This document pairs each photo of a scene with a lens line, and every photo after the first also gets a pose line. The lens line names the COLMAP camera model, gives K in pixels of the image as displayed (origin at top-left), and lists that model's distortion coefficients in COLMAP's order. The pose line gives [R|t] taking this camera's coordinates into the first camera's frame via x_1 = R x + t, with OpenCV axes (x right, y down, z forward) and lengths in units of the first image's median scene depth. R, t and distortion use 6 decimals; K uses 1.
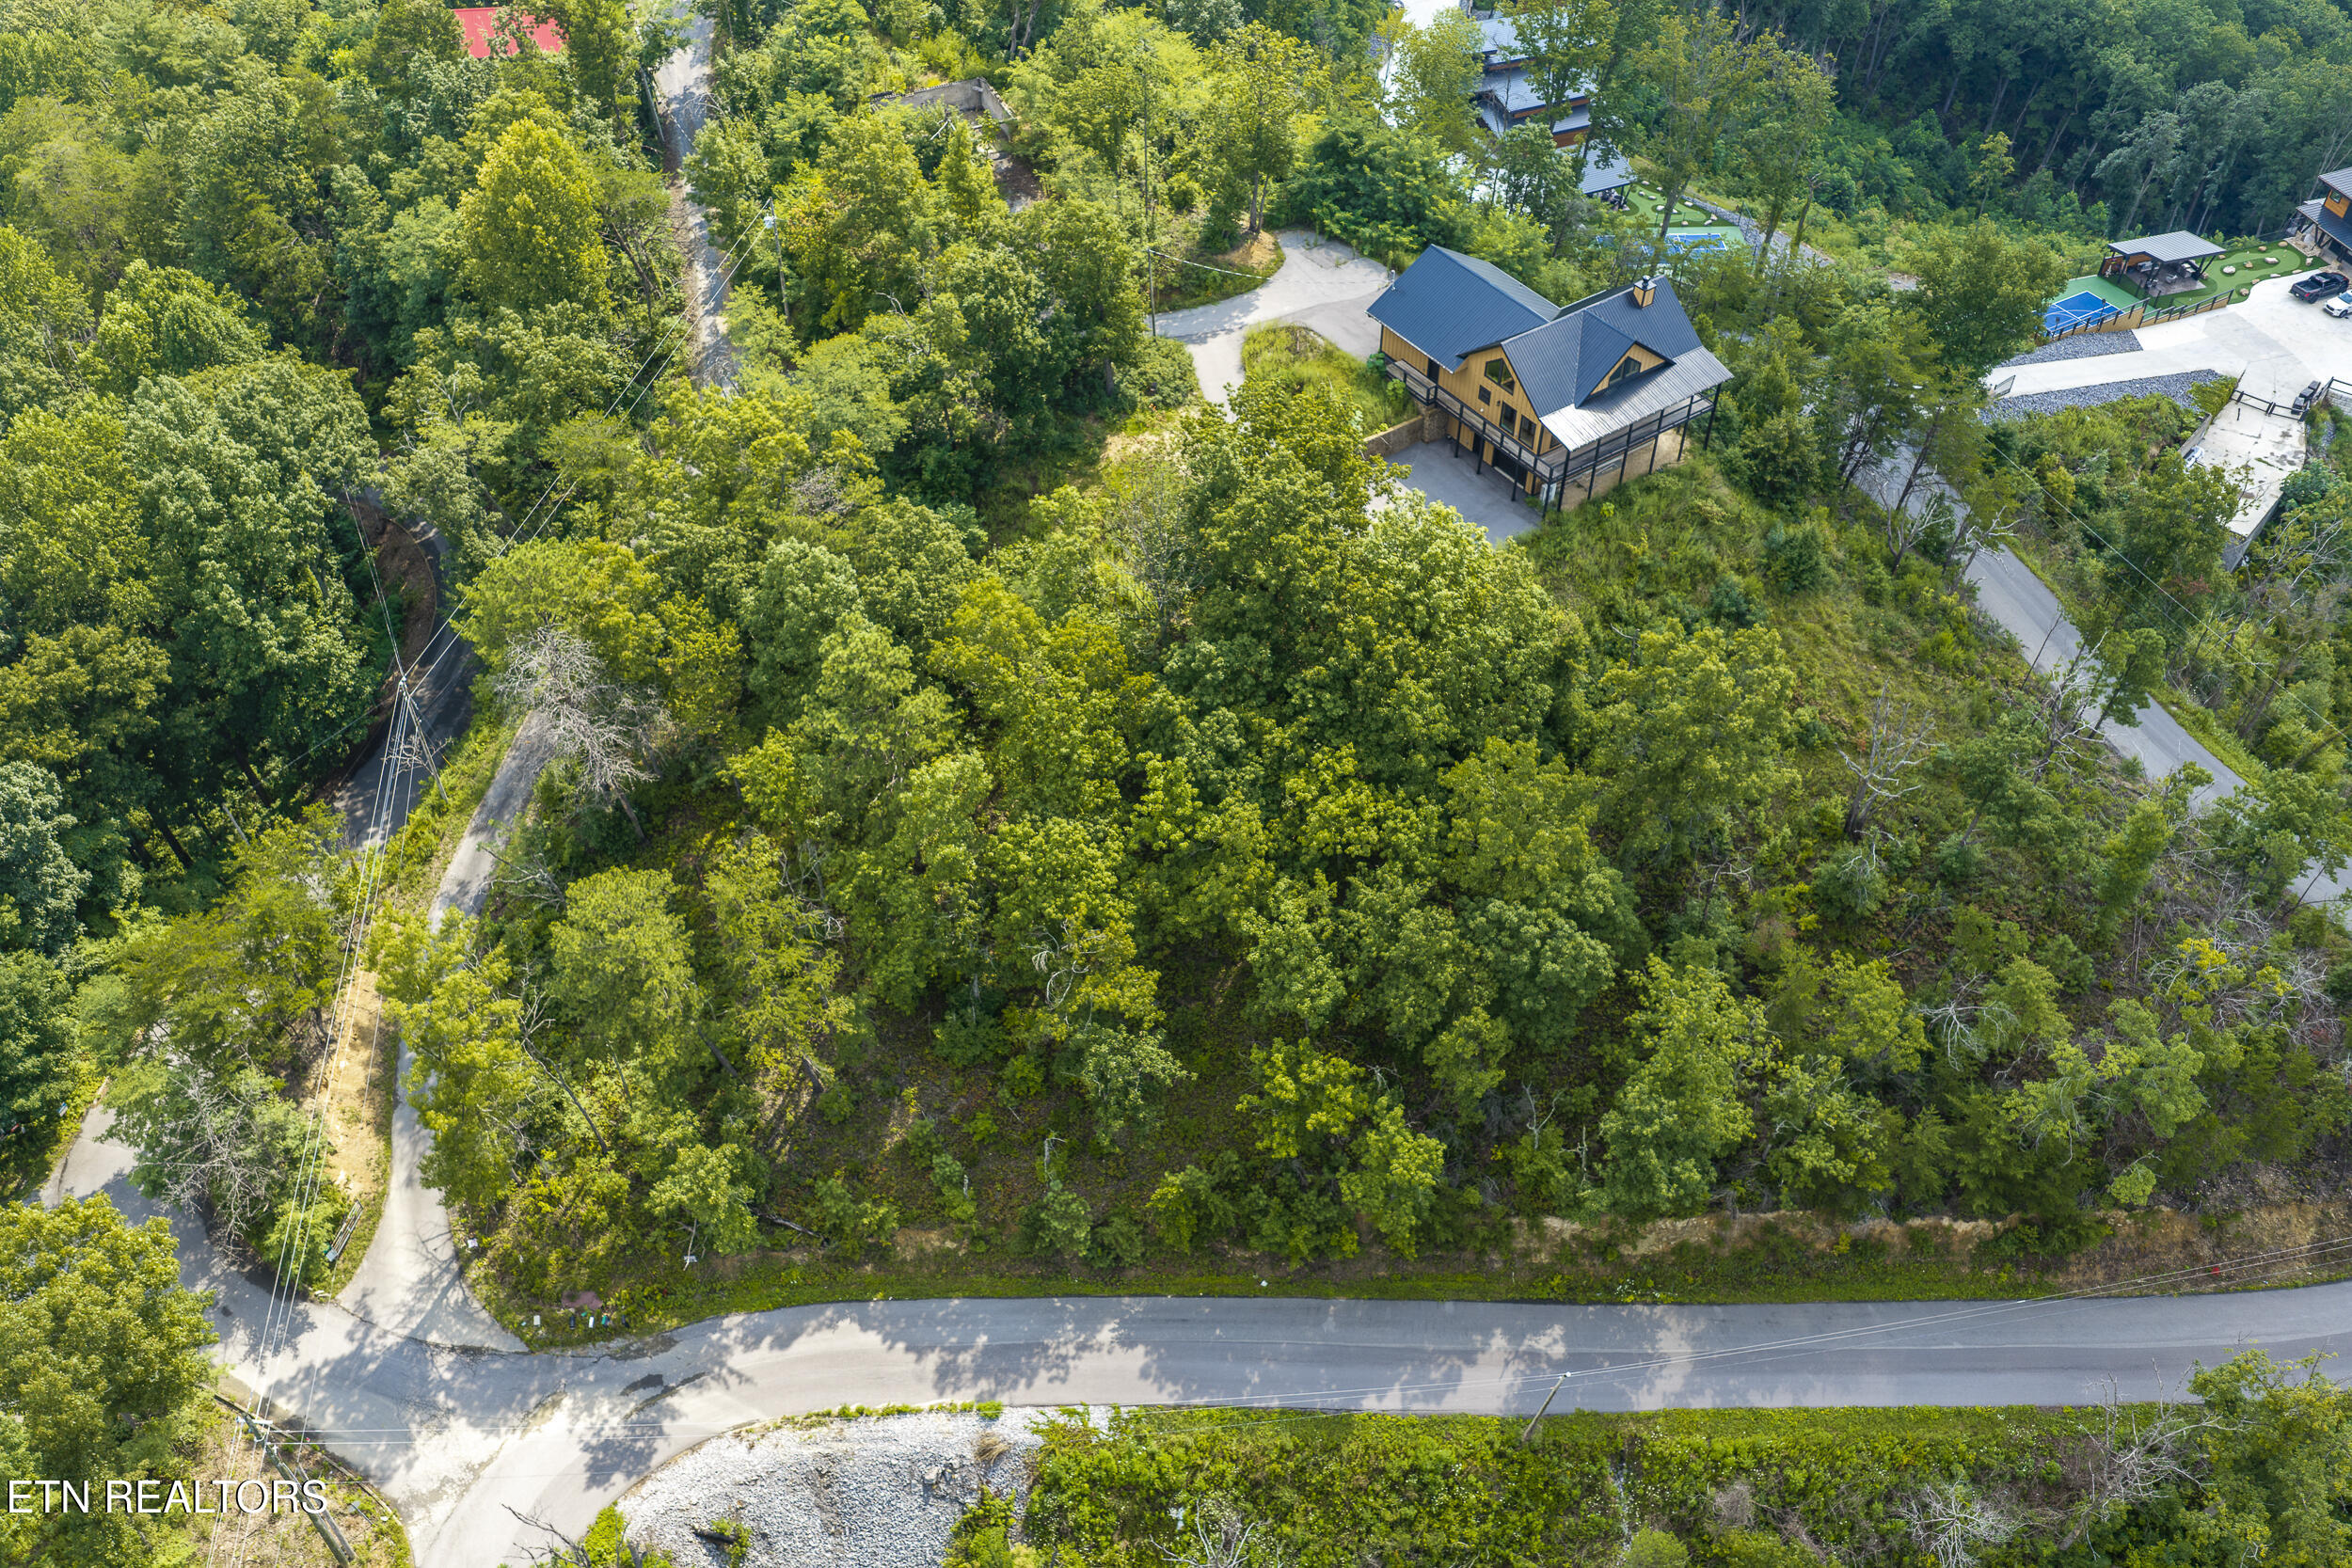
lens RADIAL K [[1940.6, 0, 1187.1], [0, 1940.6, 785.6], [0, 0, 1]] dist [0.015482, -0.025175]
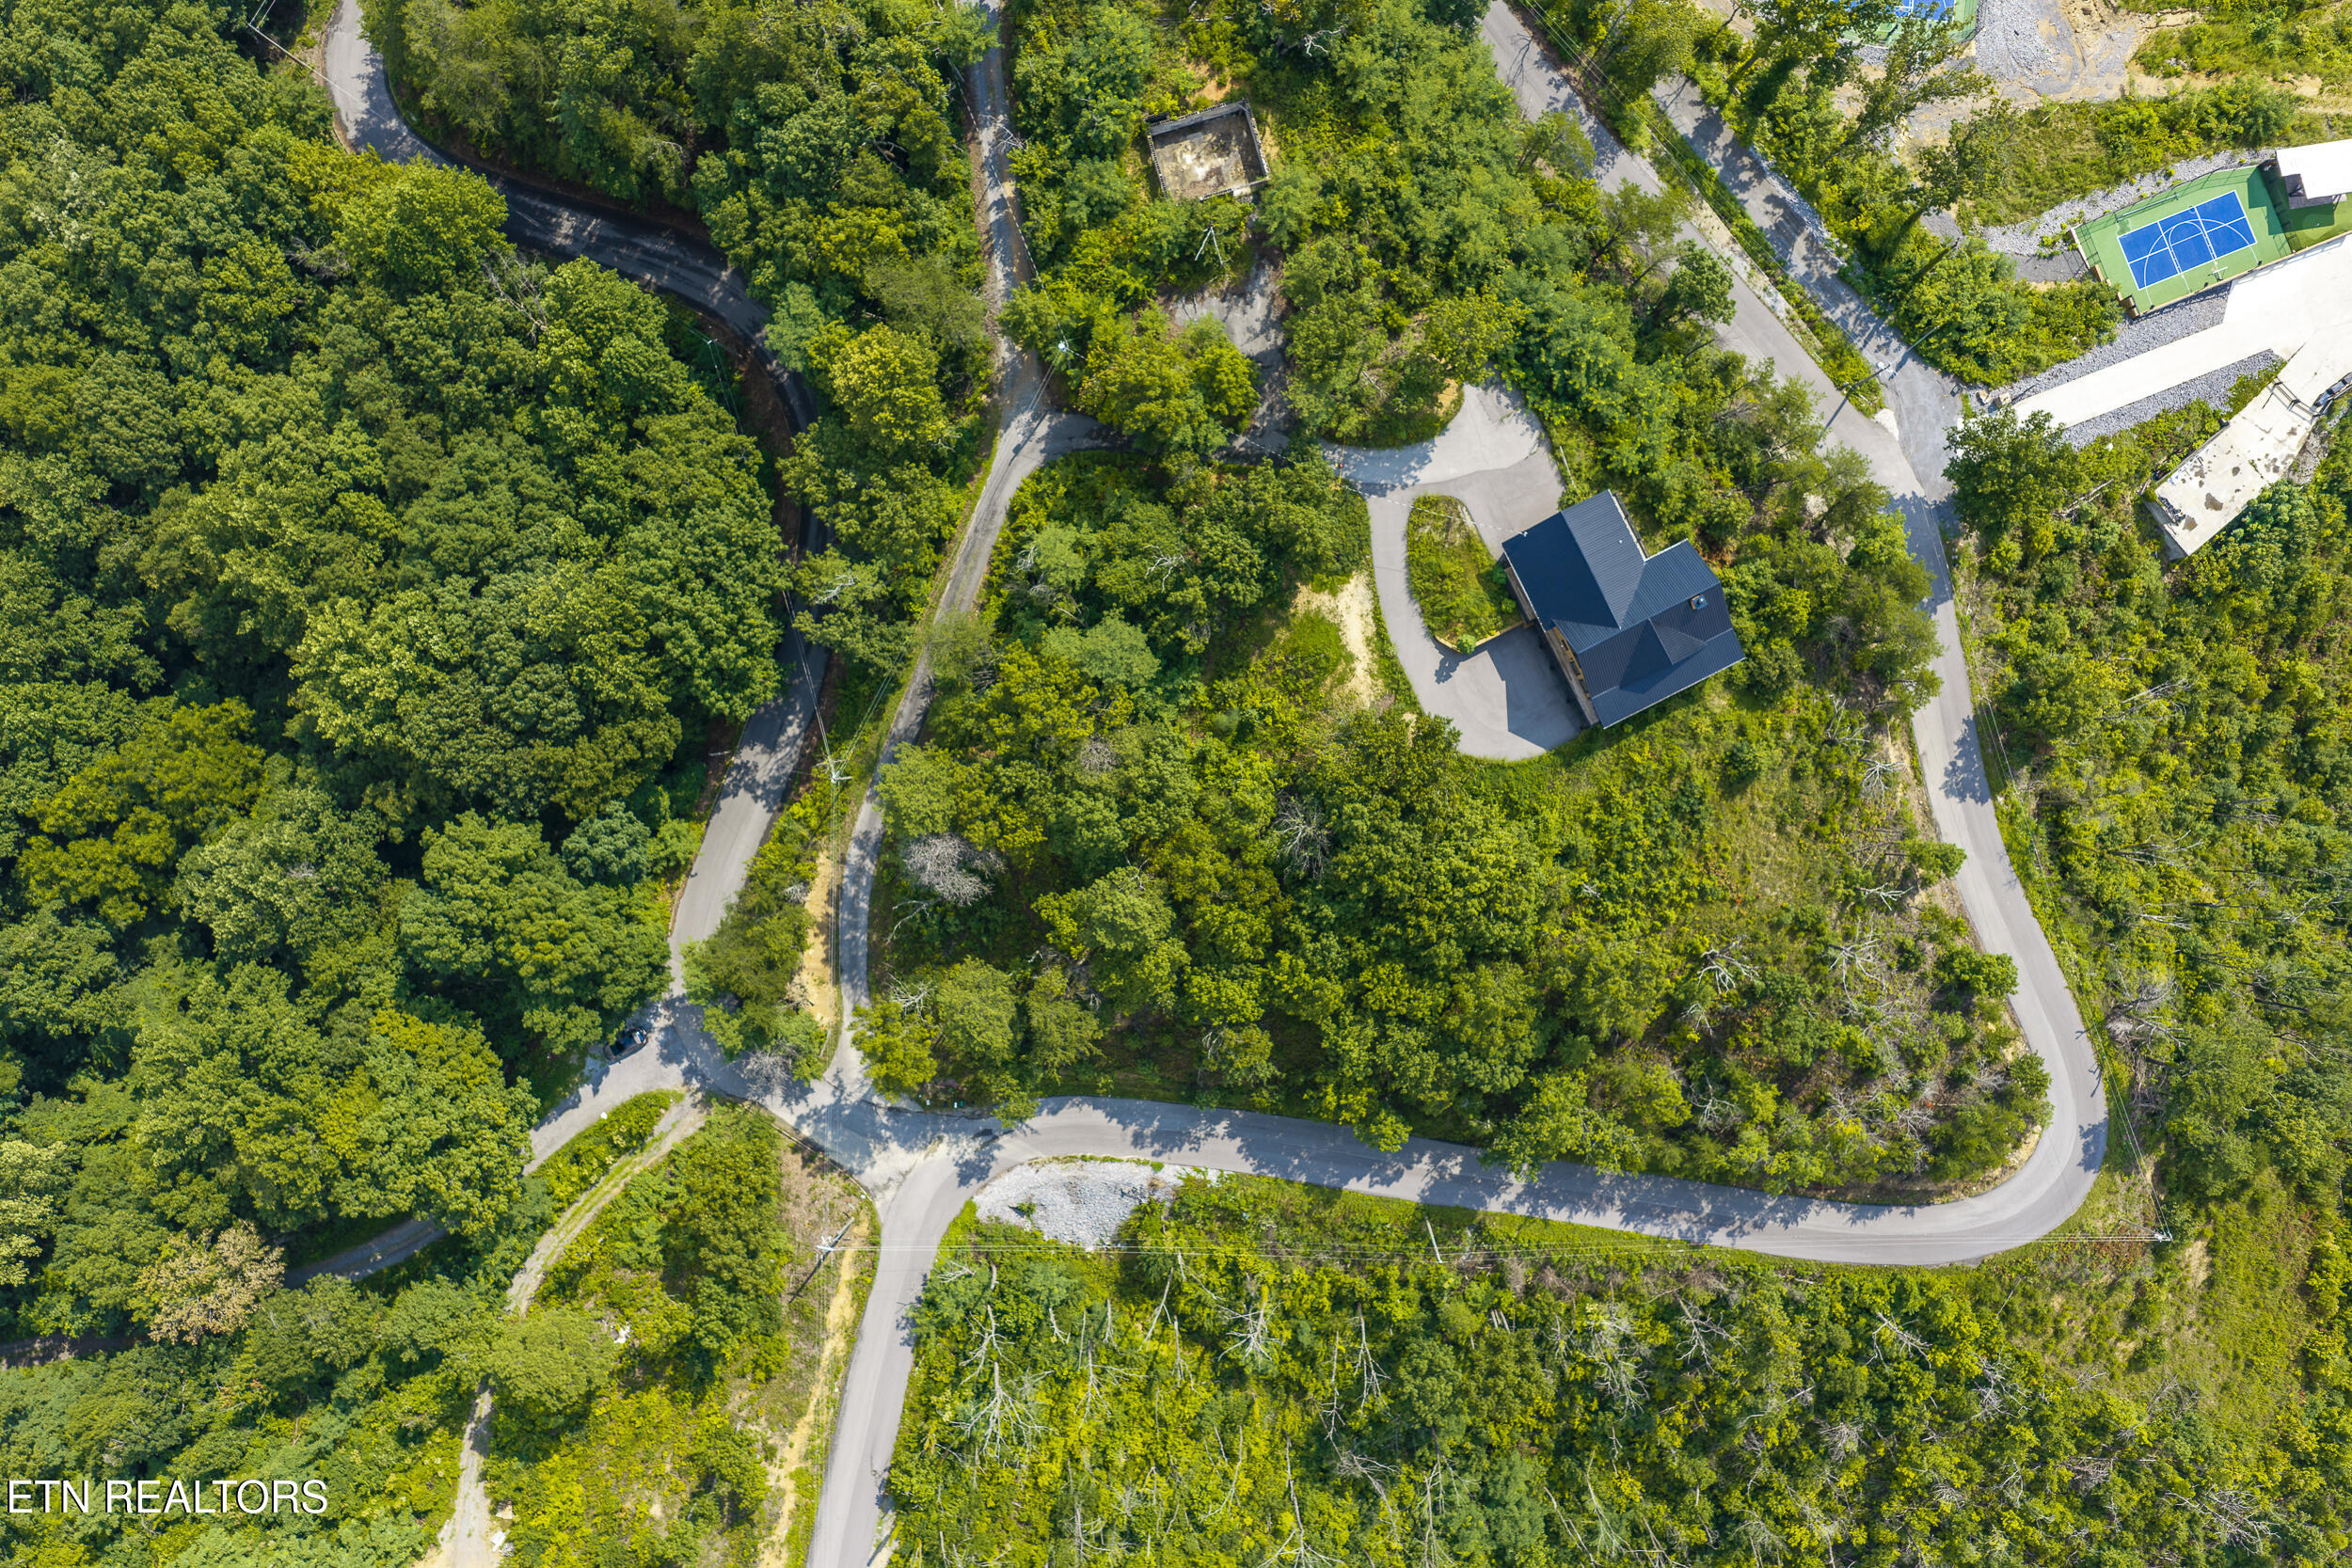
lens RADIAL K [[1940.6, 0, 1177.3], [0, 1940.6, 780.0], [0, 0, 1]] dist [0.015482, -0.025175]
pose [[0.989631, 0.143186, -0.011302, -0.108312], [-0.094870, 0.710719, 0.697050, -1.236794], [0.107841, -0.688750, 0.716934, -0.122511]]
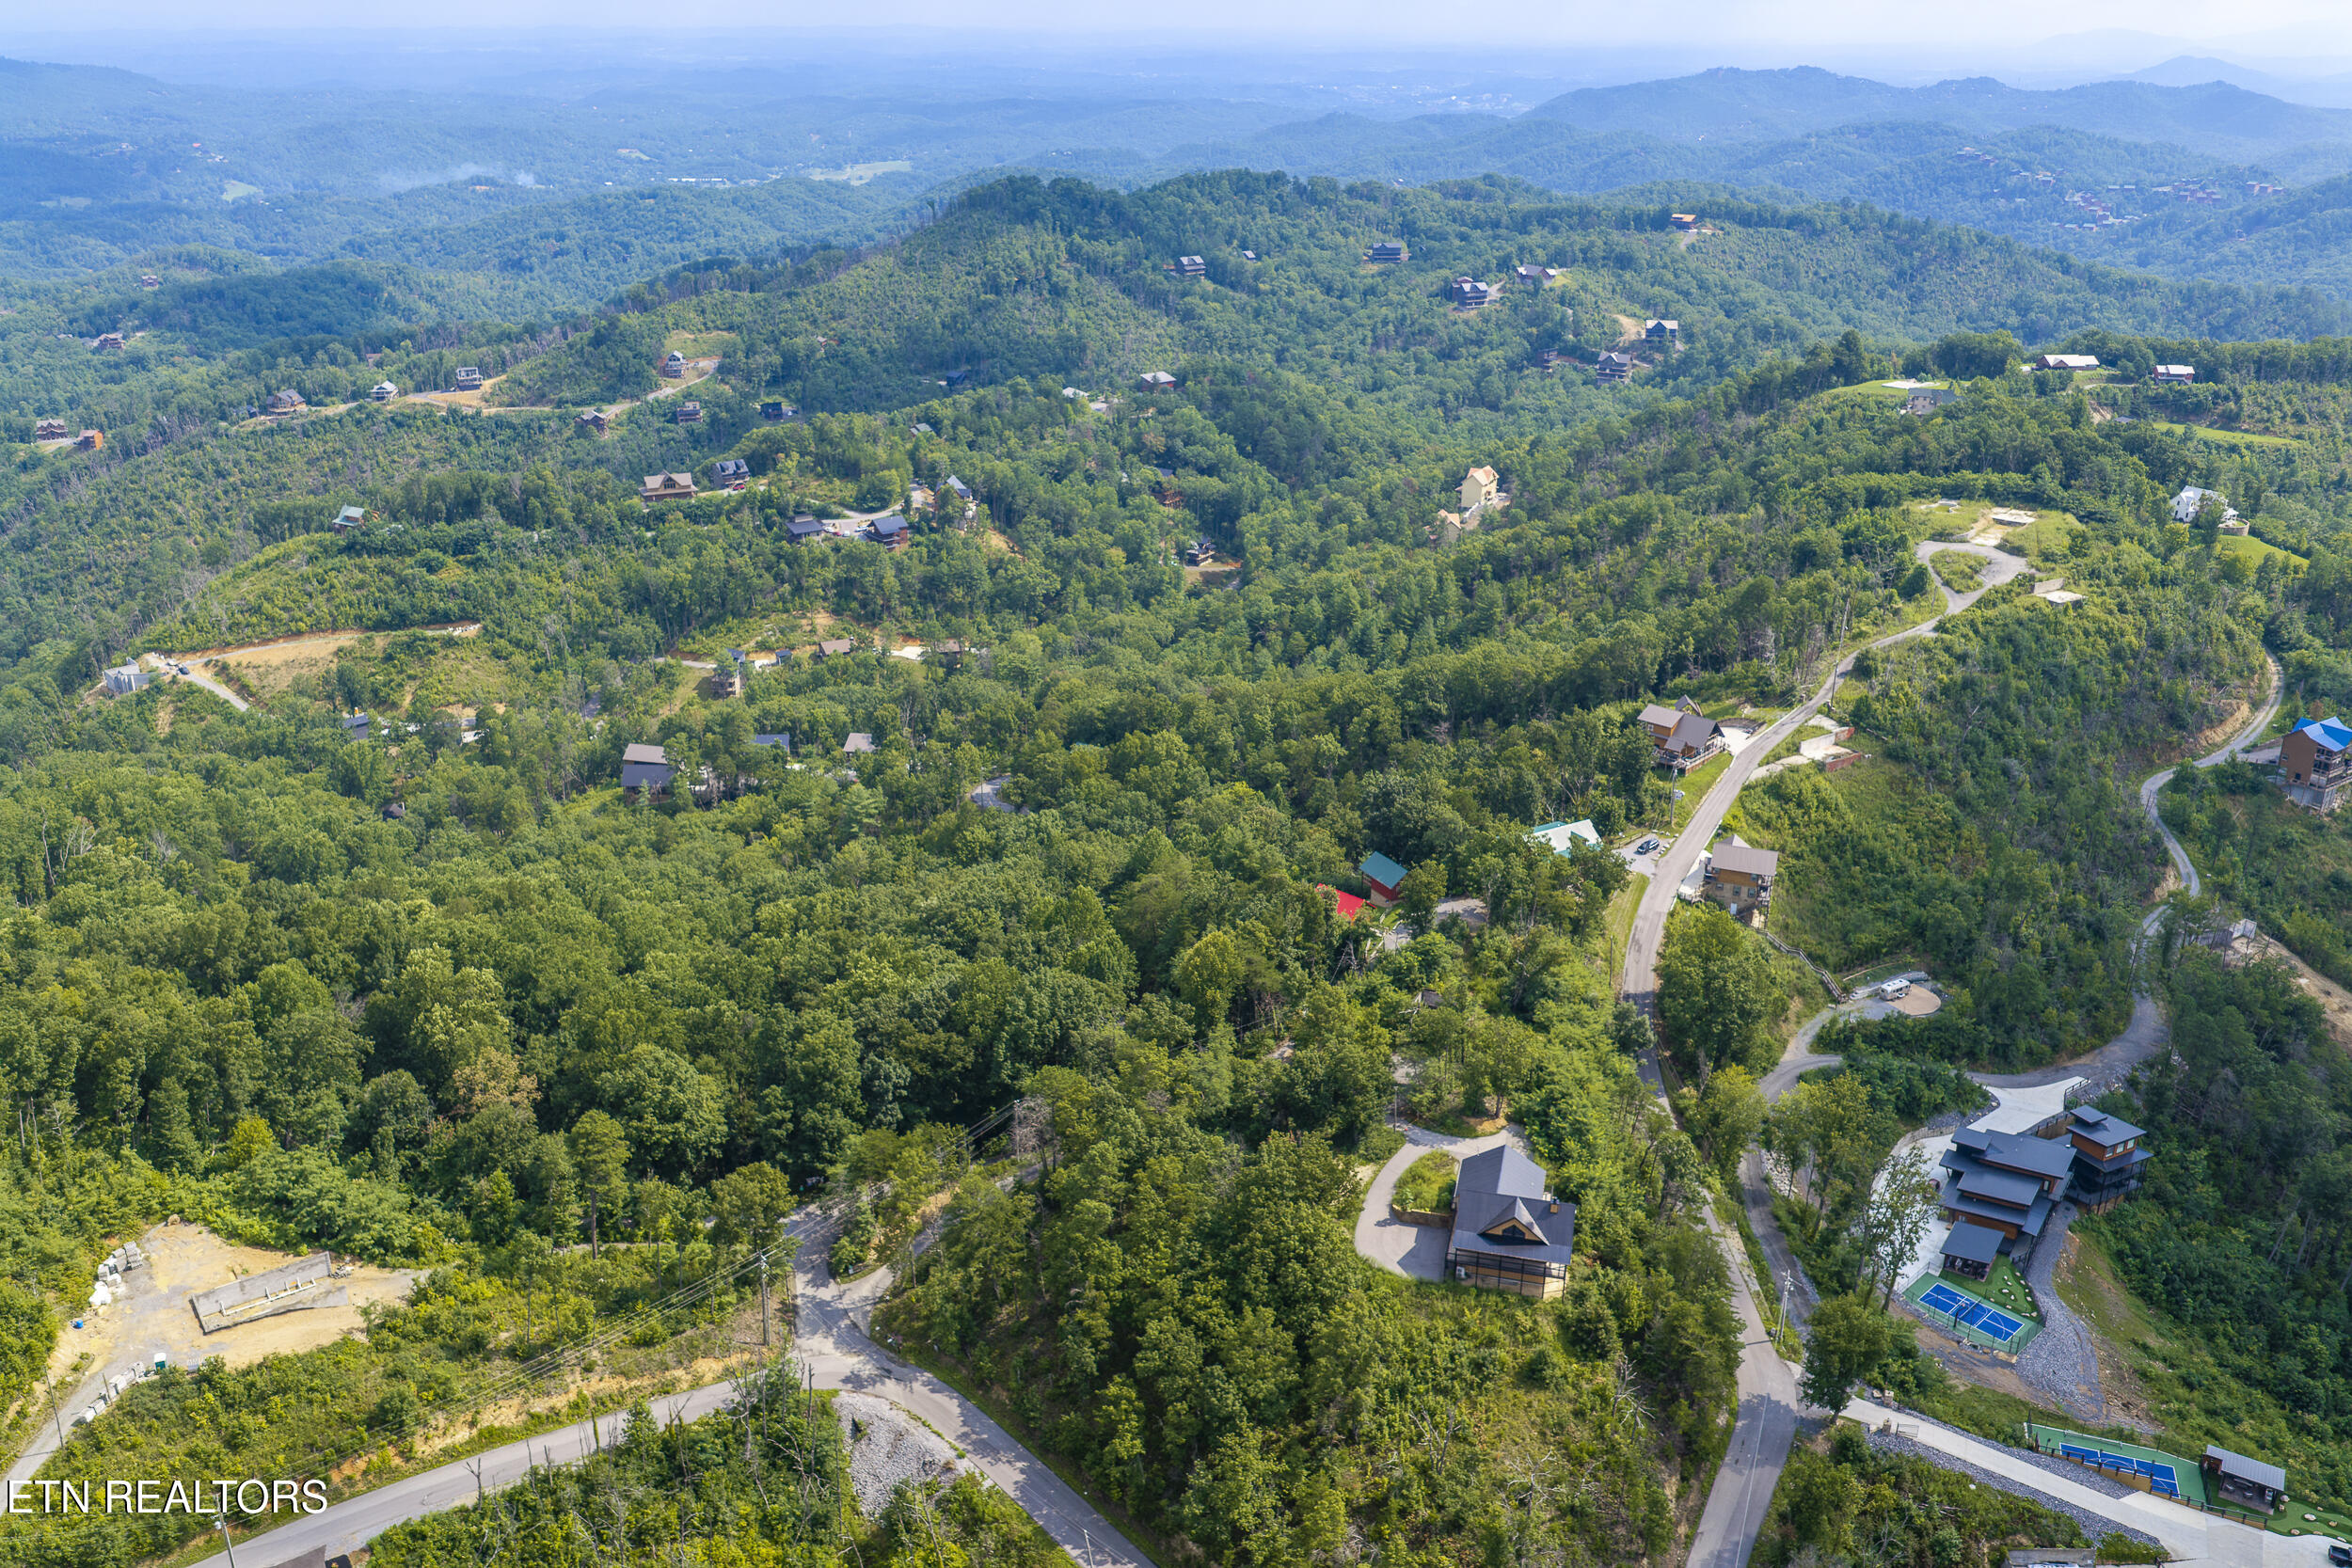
lens RADIAL K [[1940.6, 0, 1181.7], [0, 1940.6, 780.7], [0, 0, 1]] dist [0.015482, -0.025175]
pose [[0.657873, 0.285383, -0.696964, 1.374299], [-0.543563, 0.820468, -0.177122, -0.067441], [0.521289, 0.495368, 0.694888, -0.825271]]
